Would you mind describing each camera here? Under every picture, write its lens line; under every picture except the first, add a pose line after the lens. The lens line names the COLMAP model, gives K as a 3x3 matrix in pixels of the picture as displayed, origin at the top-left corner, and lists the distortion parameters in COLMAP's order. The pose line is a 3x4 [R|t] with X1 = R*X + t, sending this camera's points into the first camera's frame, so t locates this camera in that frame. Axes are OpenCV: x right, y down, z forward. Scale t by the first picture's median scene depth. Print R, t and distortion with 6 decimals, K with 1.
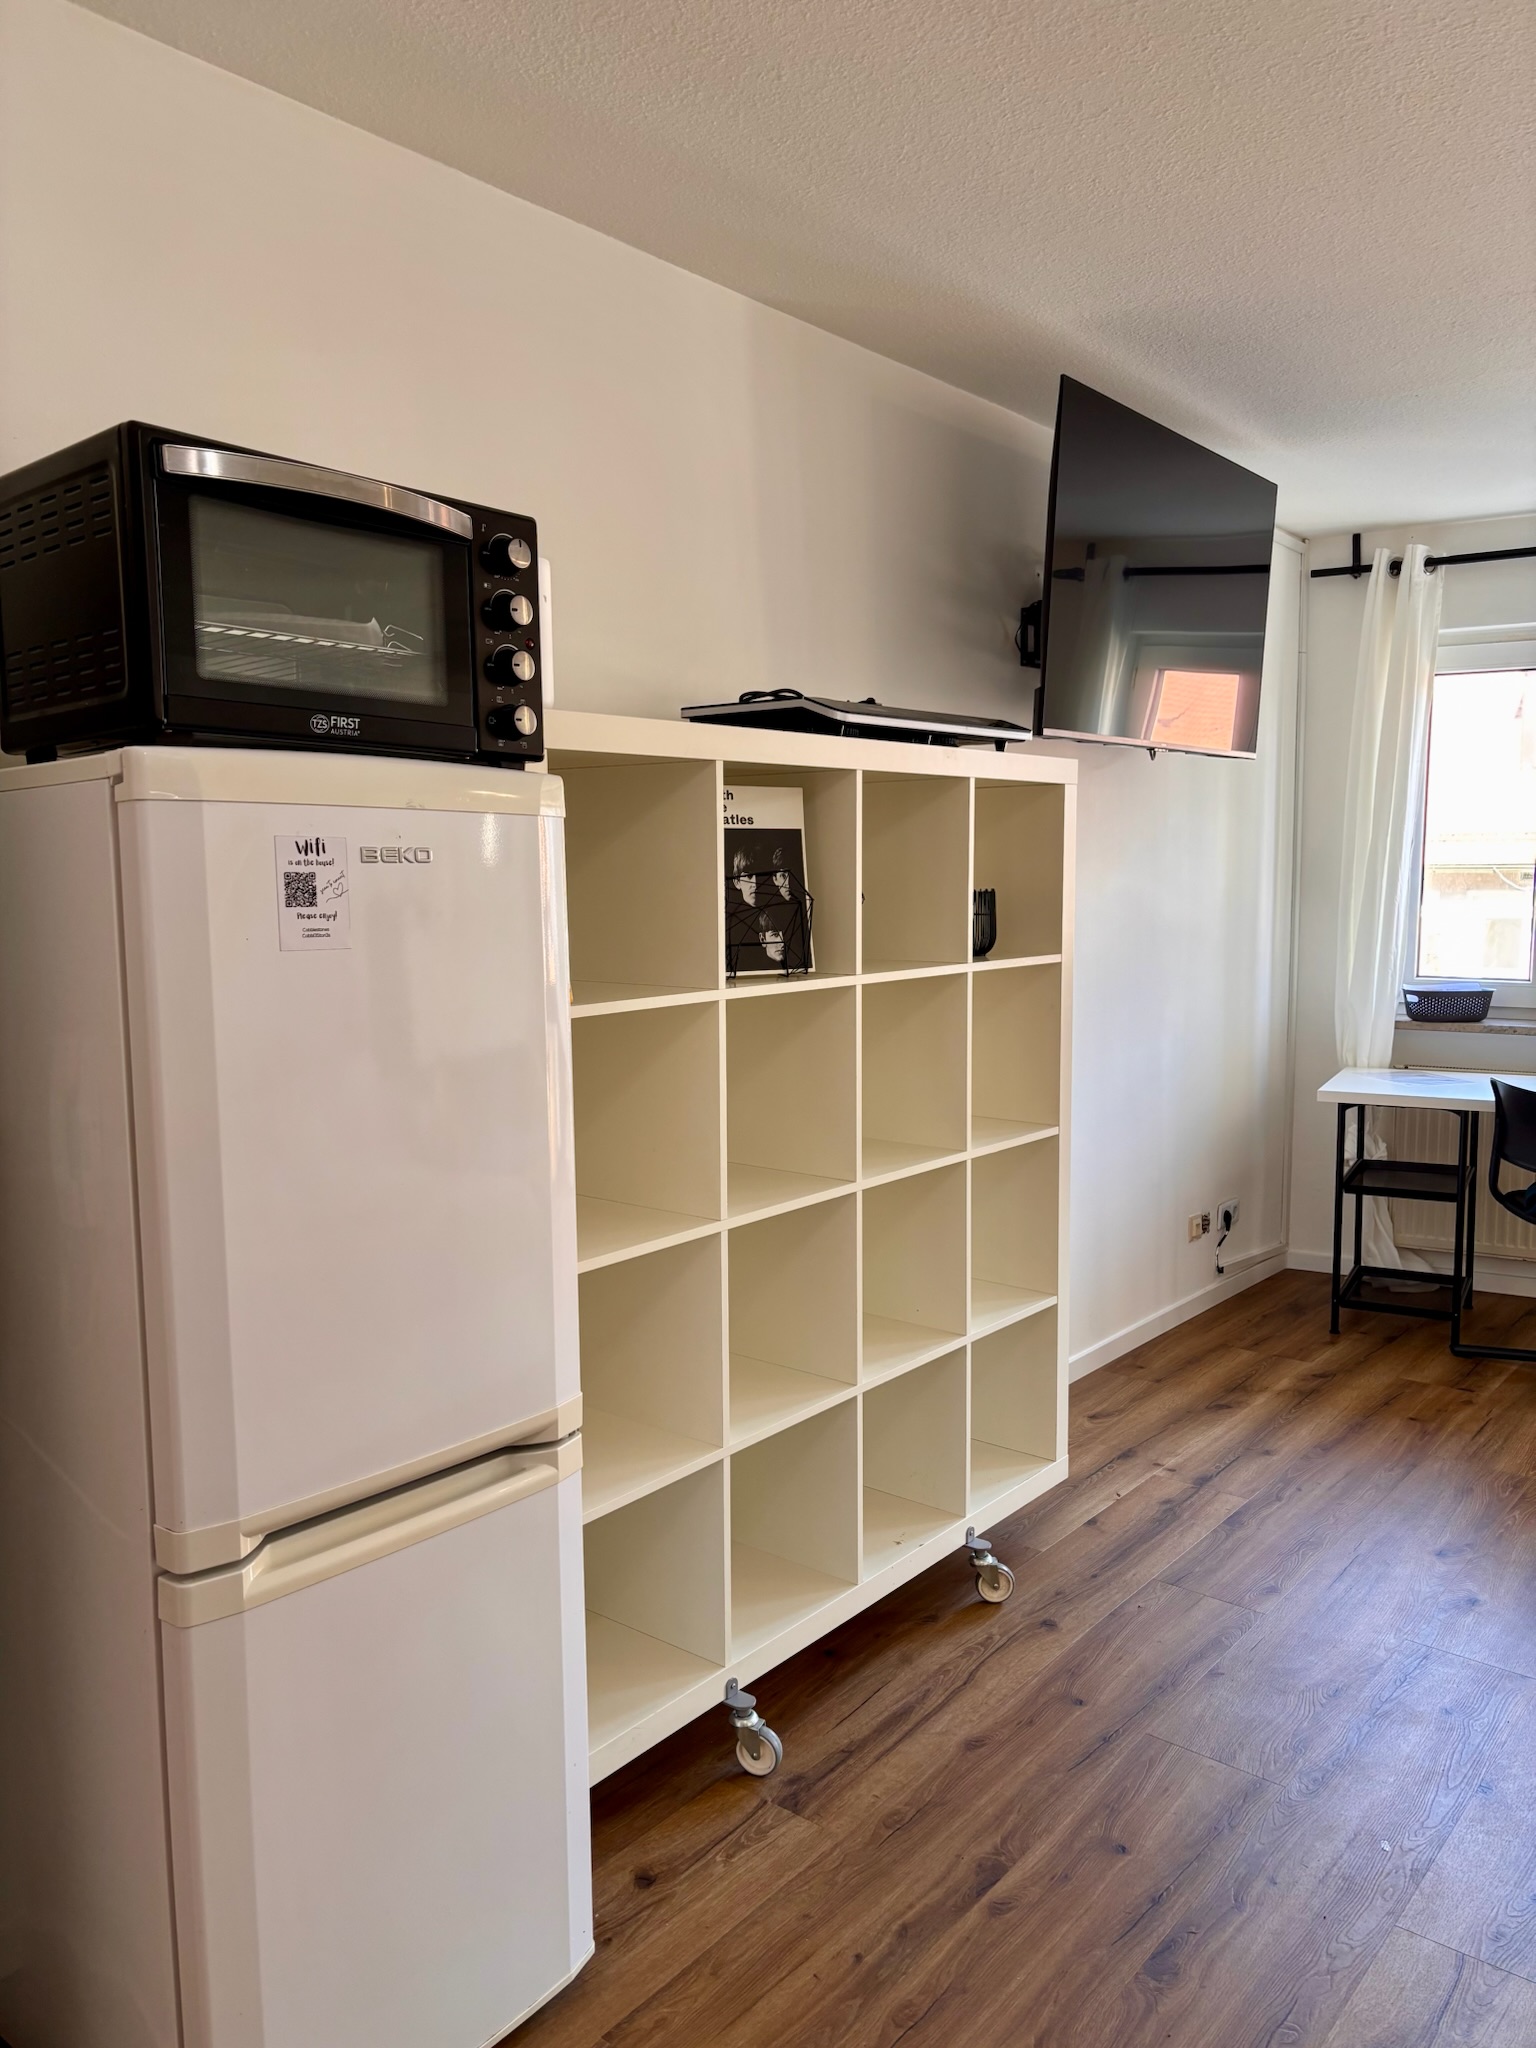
lens RADIAL K [[1546.3, 0, 768.0], [0, 1546.3, 1024.0], [0, 0, 1]] dist [0.020134, -0.000105]
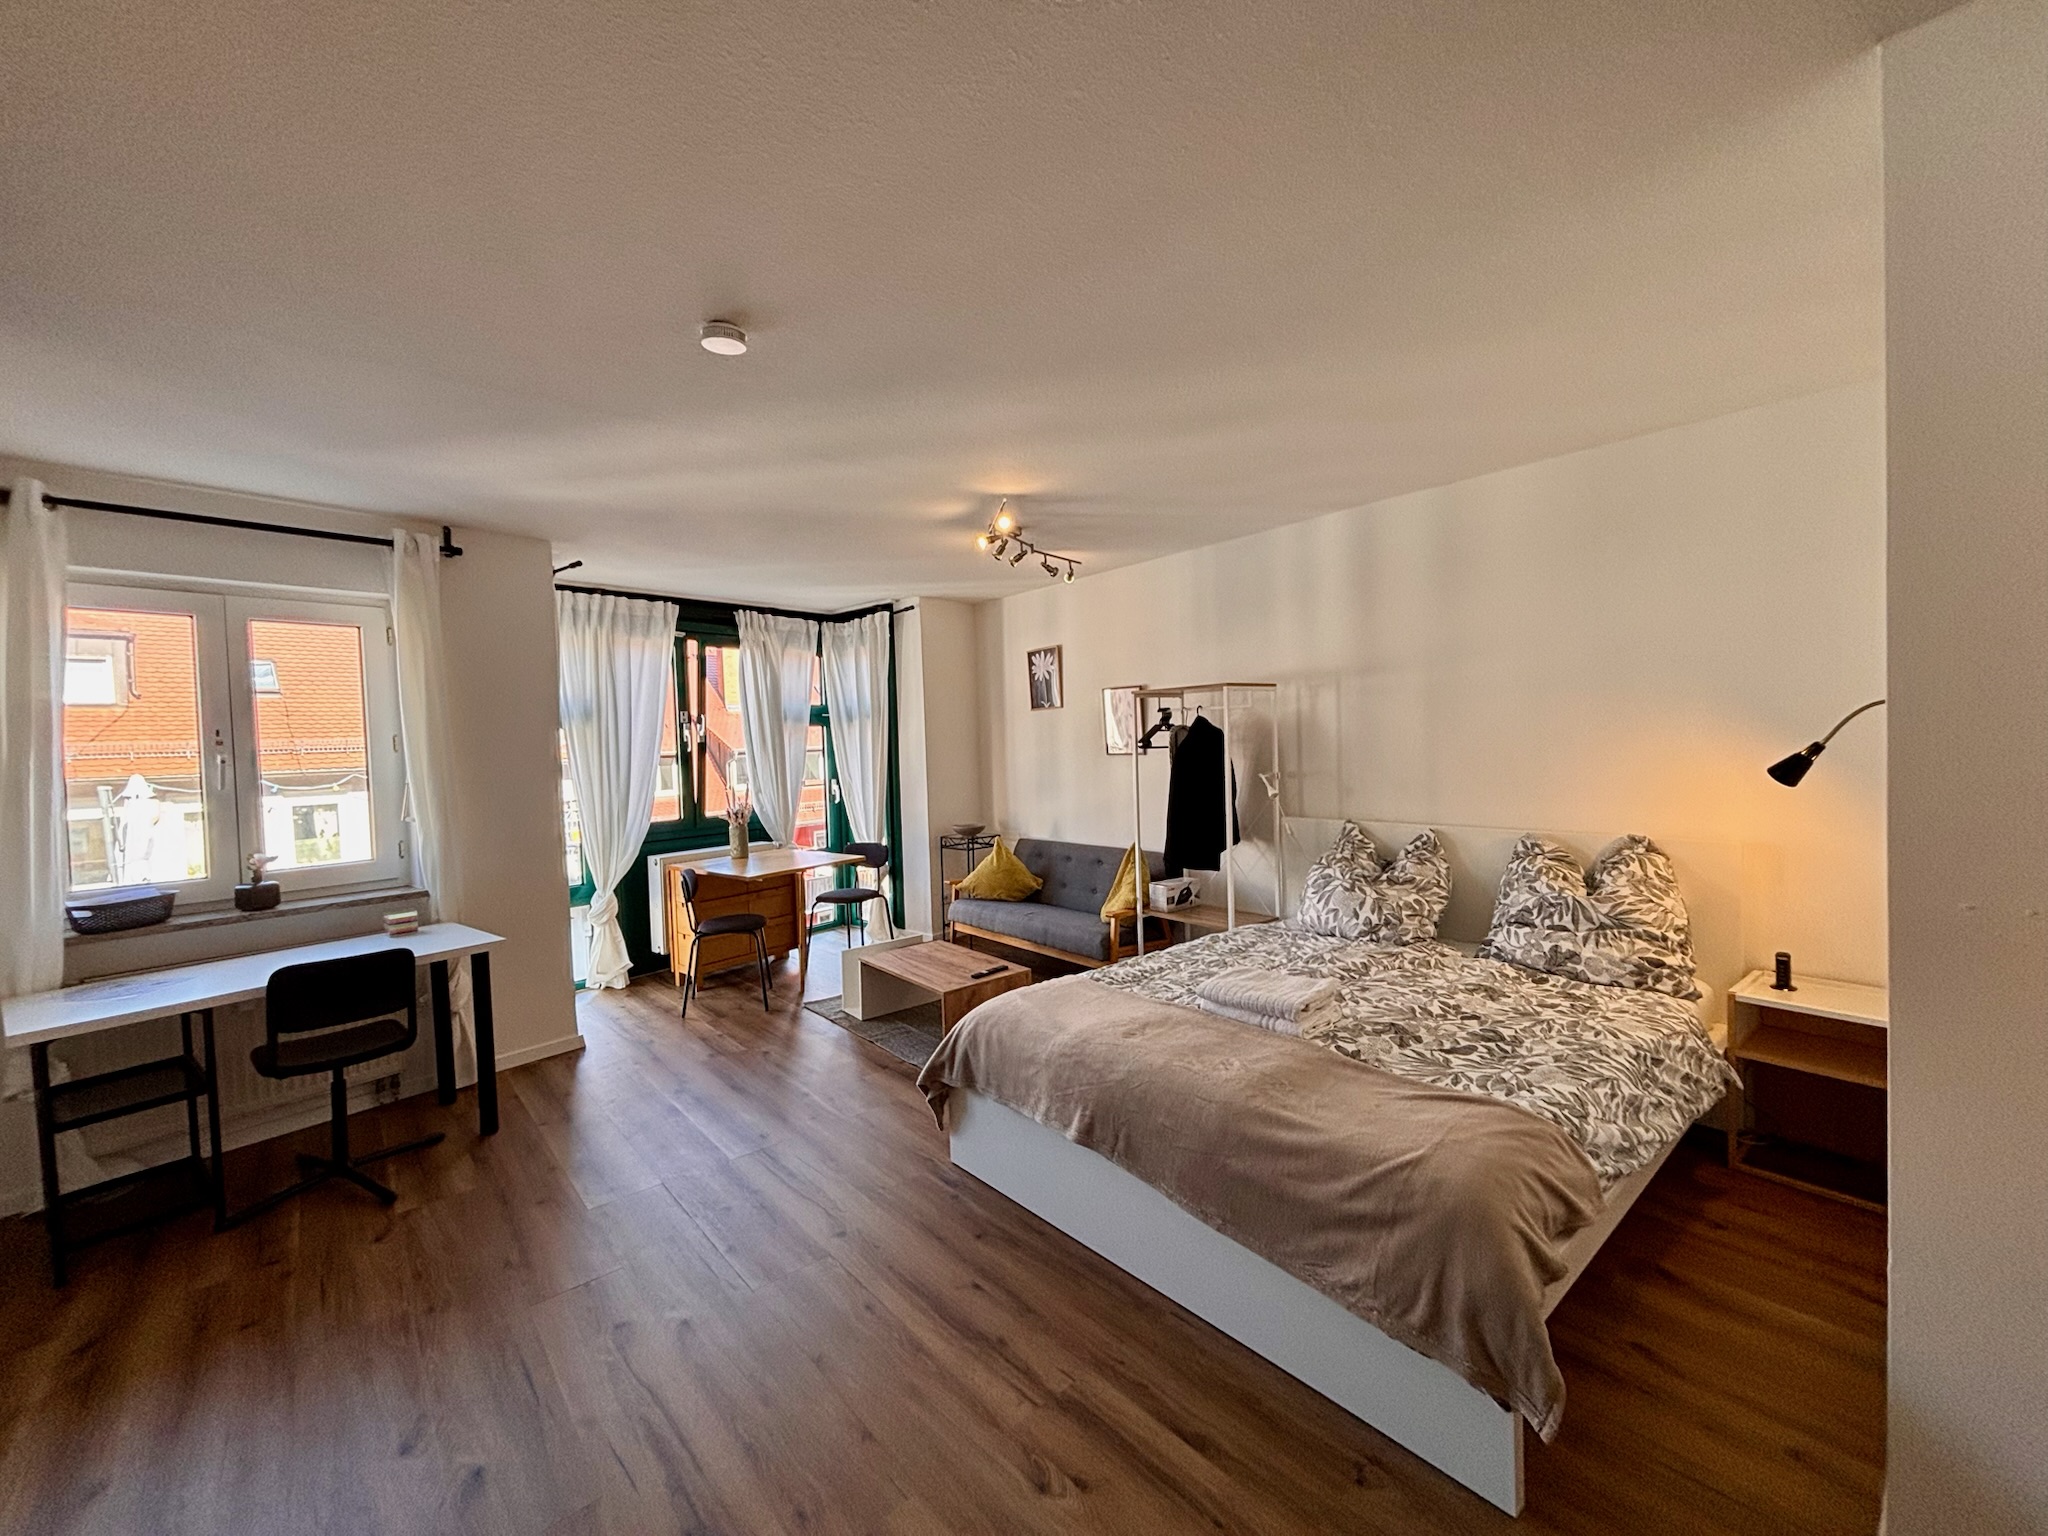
lens RADIAL K [[822.2, 0, 1017.6], [0, 822.2, 763.9], [0, 0, 1]] dist [-0.002093, -0.000430]
pose [[0.180233, -0.028495, 0.983211, -0.006865], [0.133709, 0.991012, 0.004211, -0.044291], [-0.974494, 0.130705, 0.182423, 0.360386]]
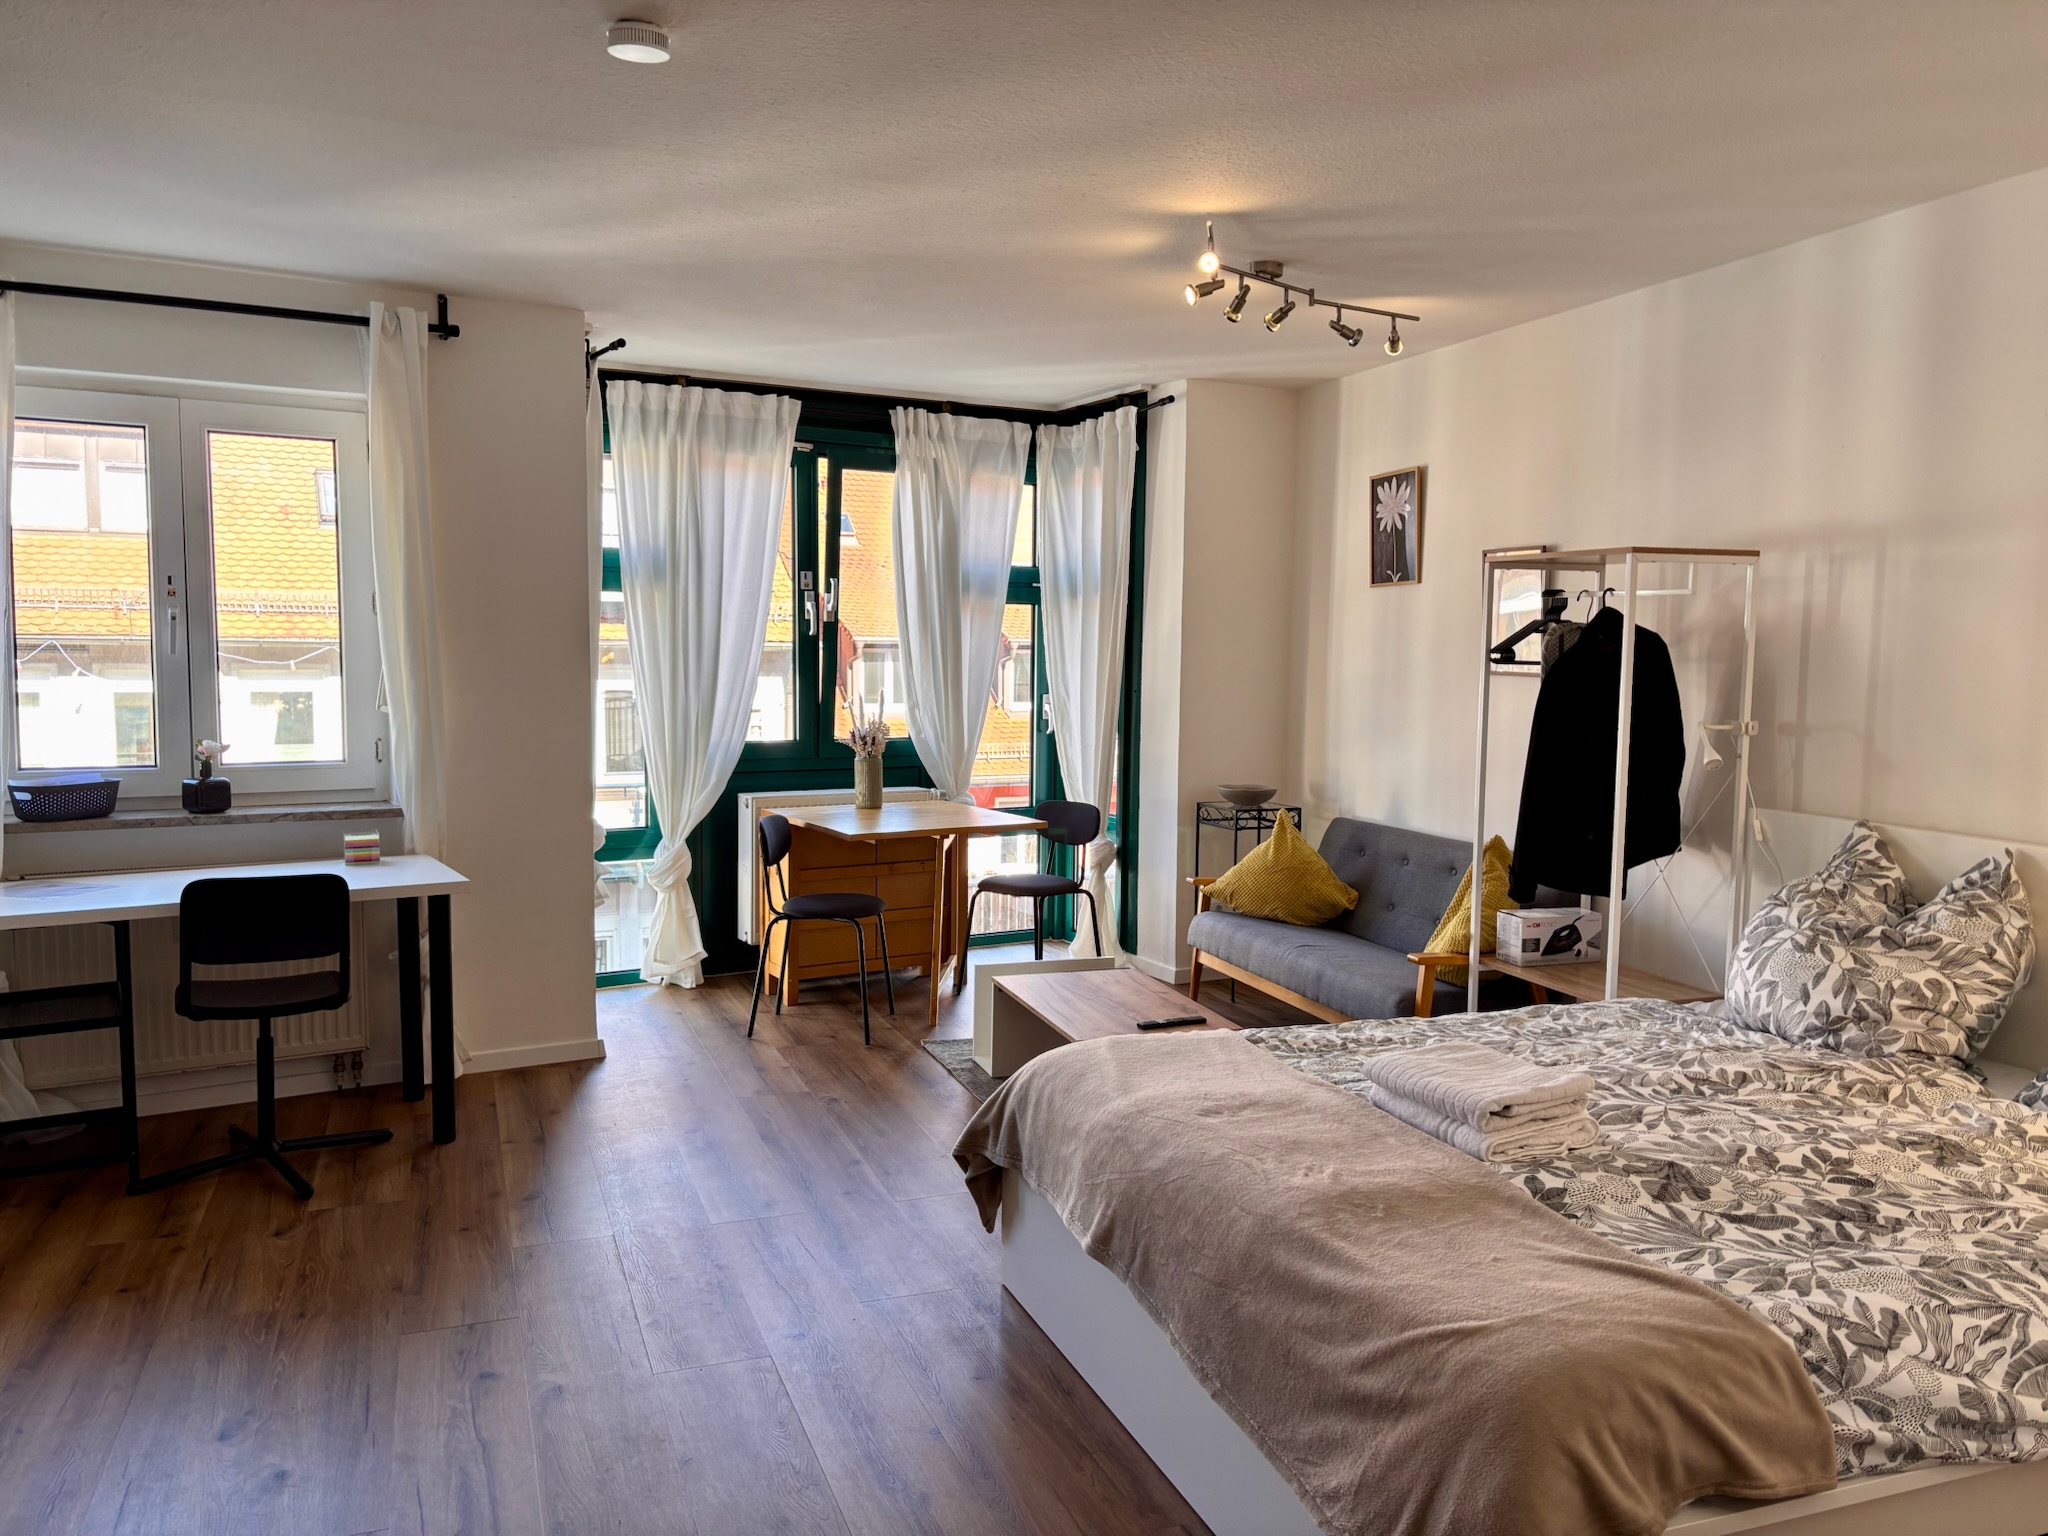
lens RADIAL K [[1546.3, 0, 1022.3], [0, 1546.3, 777.0], [0, 0, 1]] dist [0.020134, -0.000105]
pose [[0.508137, -0.063534, 0.858930, -0.049627], [0.074266, 0.996793, 0.029796, -0.014907], [-0.858068, 0.048649, 0.511226, 0.120971]]
